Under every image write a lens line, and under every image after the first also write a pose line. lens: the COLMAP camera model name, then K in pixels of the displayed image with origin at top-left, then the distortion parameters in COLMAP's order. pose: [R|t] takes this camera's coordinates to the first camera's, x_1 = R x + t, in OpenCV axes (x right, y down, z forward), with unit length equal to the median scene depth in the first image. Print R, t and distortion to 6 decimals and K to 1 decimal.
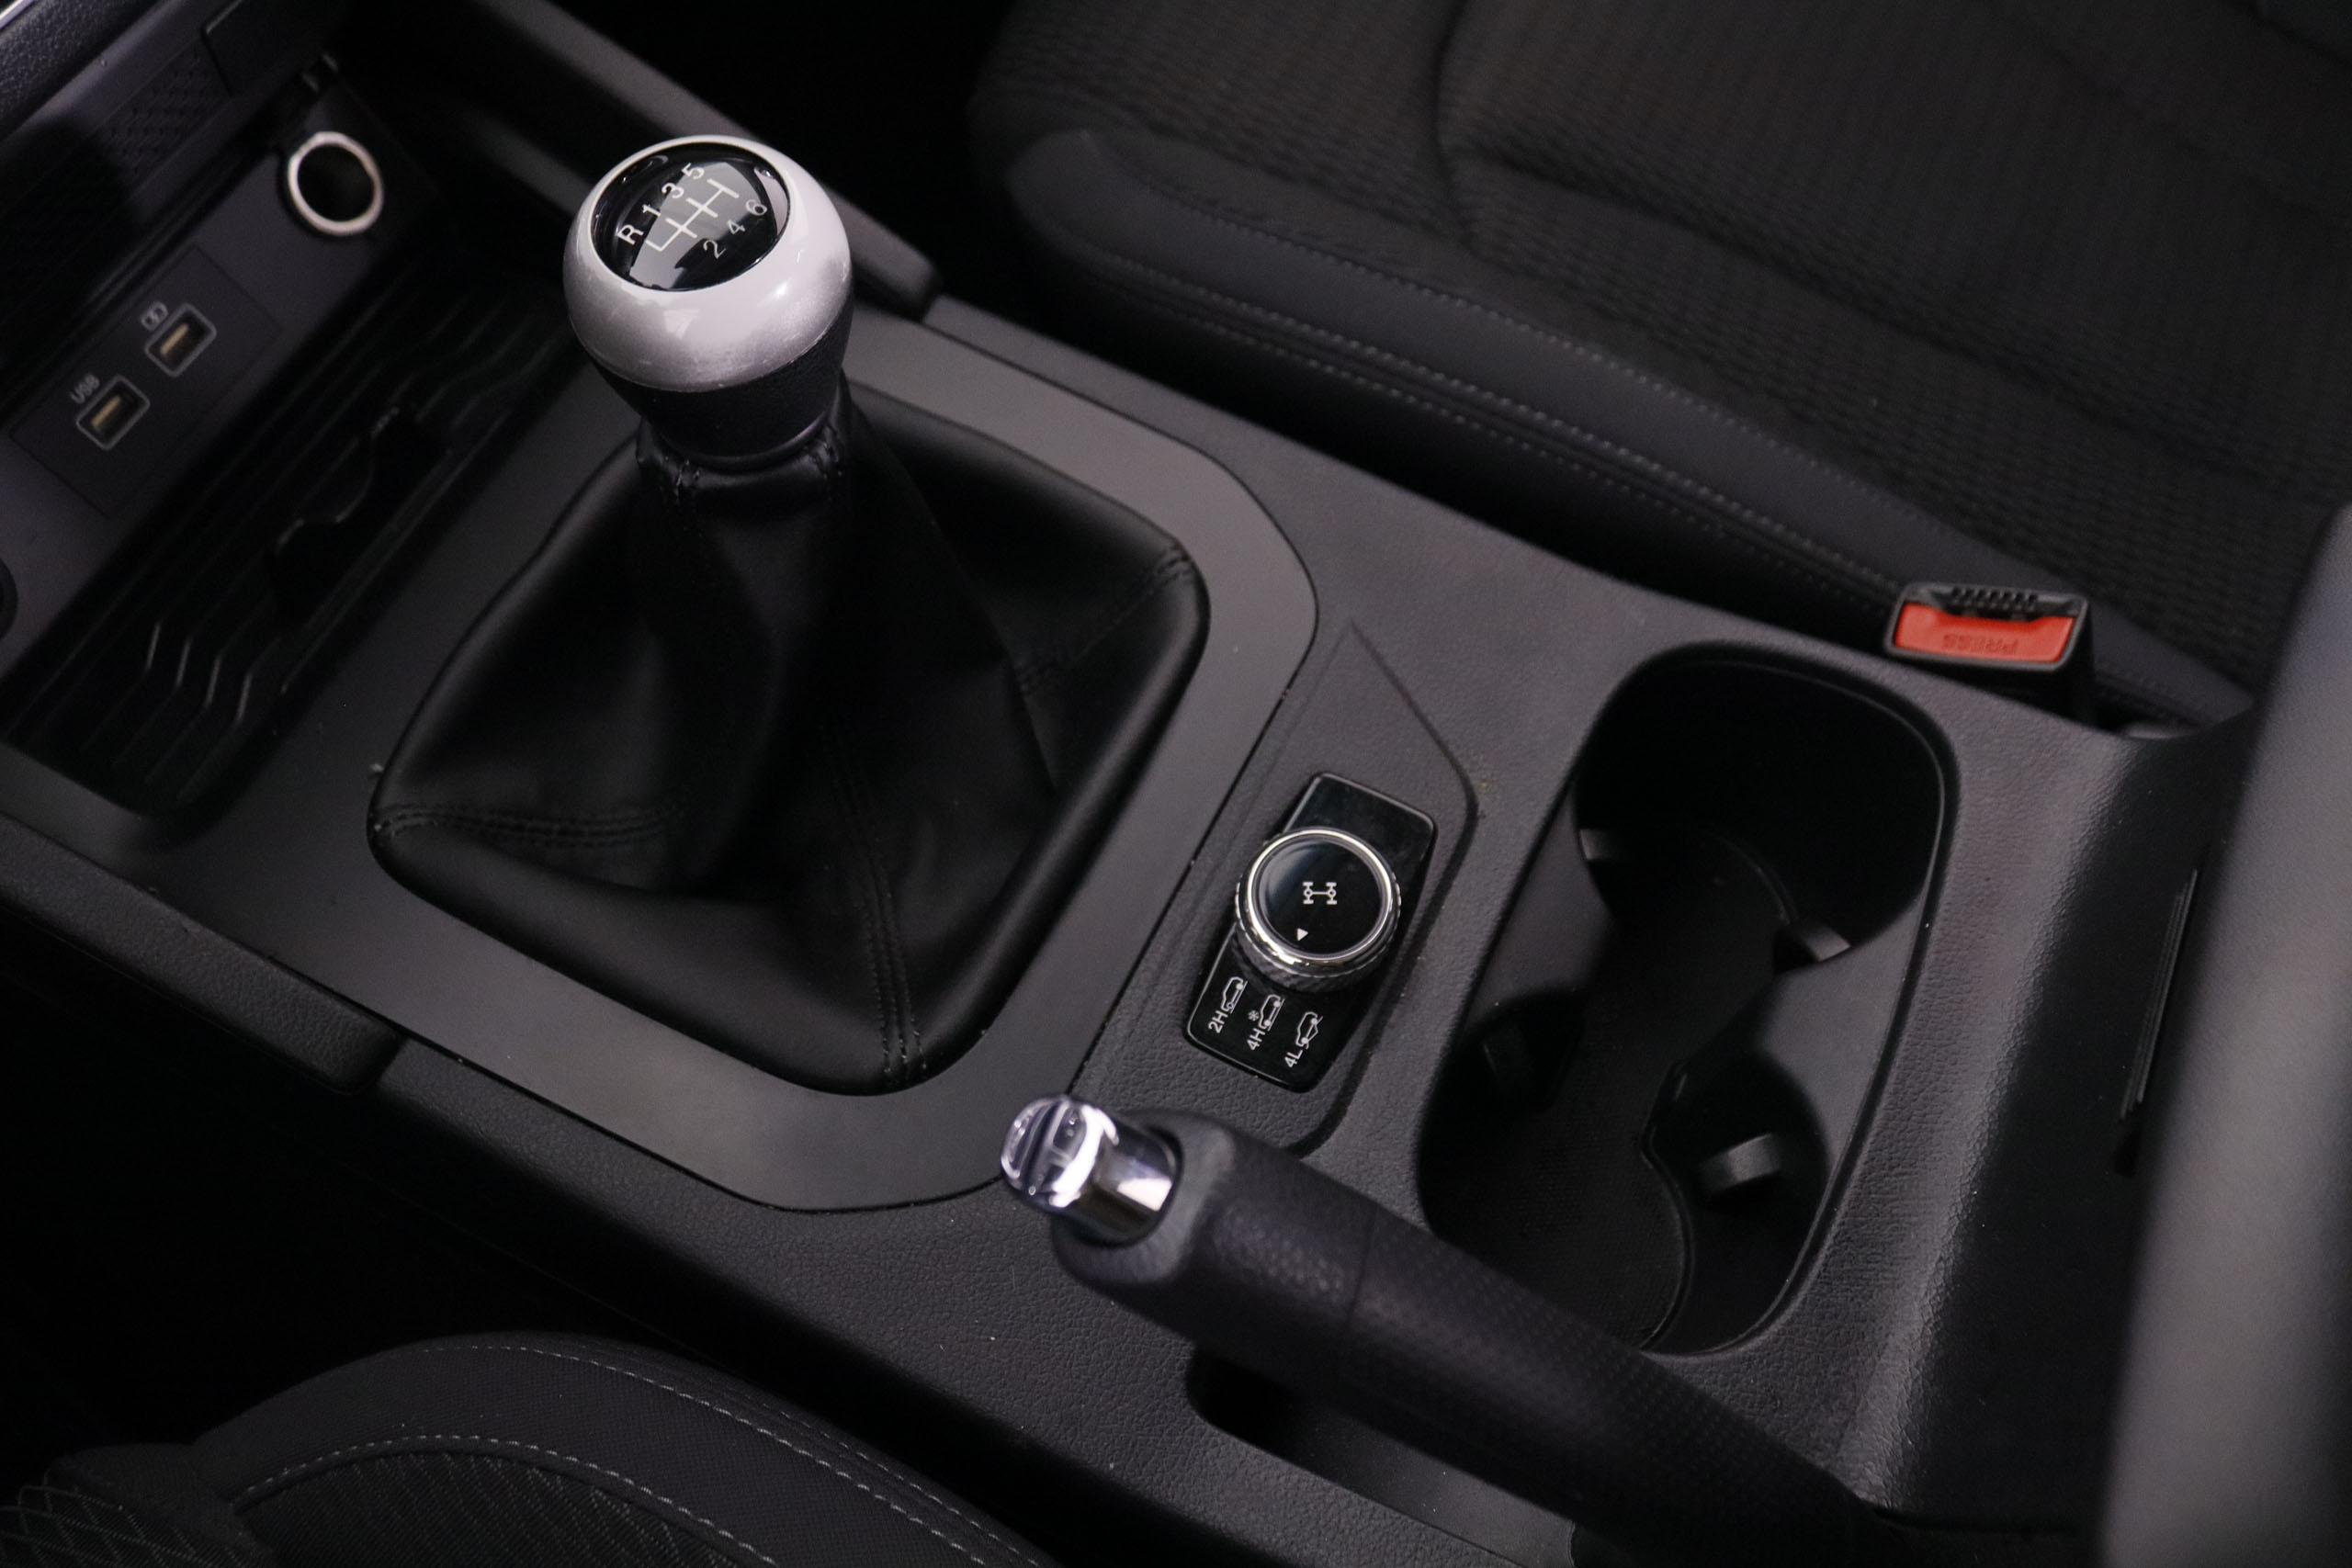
lens RADIAL K [[1944.8, 0, 1174.9], [0, 1944.8, 767.4], [0, 0, 1]] dist [-0.184105, 0.178689]
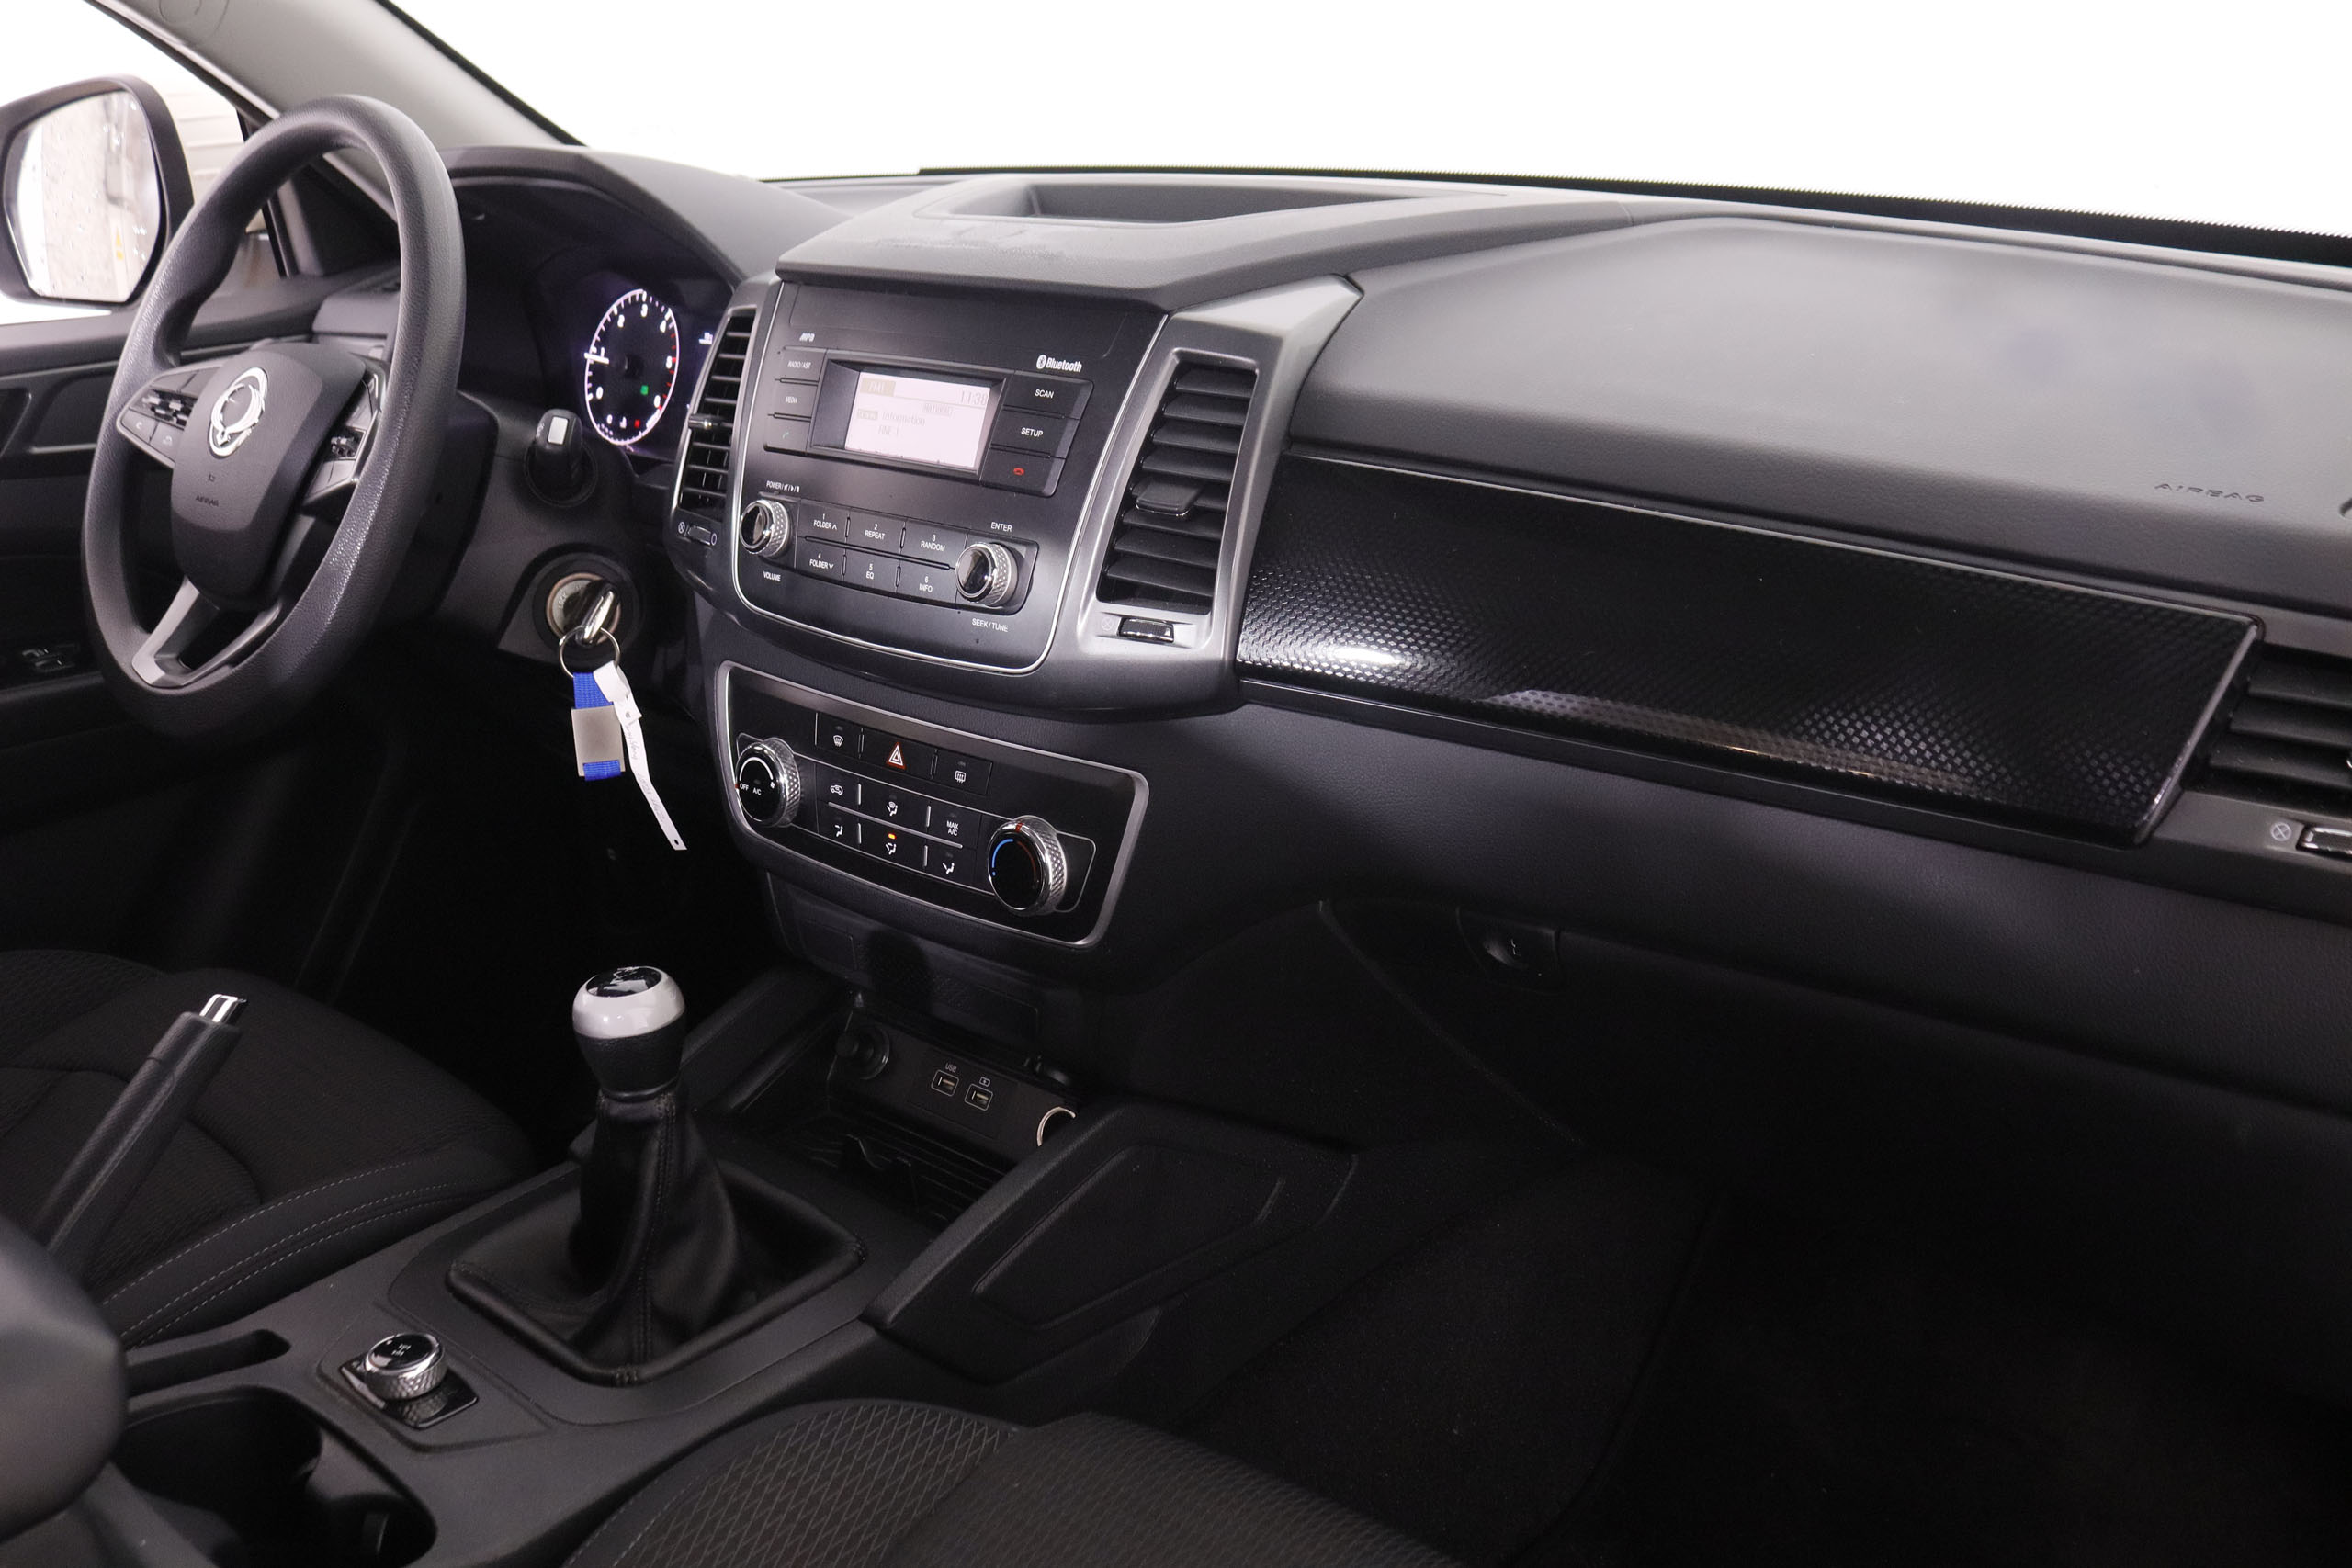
lens RADIAL K [[2252.1, 0, 1176.0], [0, 2252.1, 784.0], [0, 0, 1]] dist [-0.141669, 0.143697]
pose [[-0.280750, 0.321296, -0.904405, 1.829109], [-0.825910, 0.399152, 0.398185, -1.850201], [0.488930, 0.858747, 0.153300, 0.546410]]
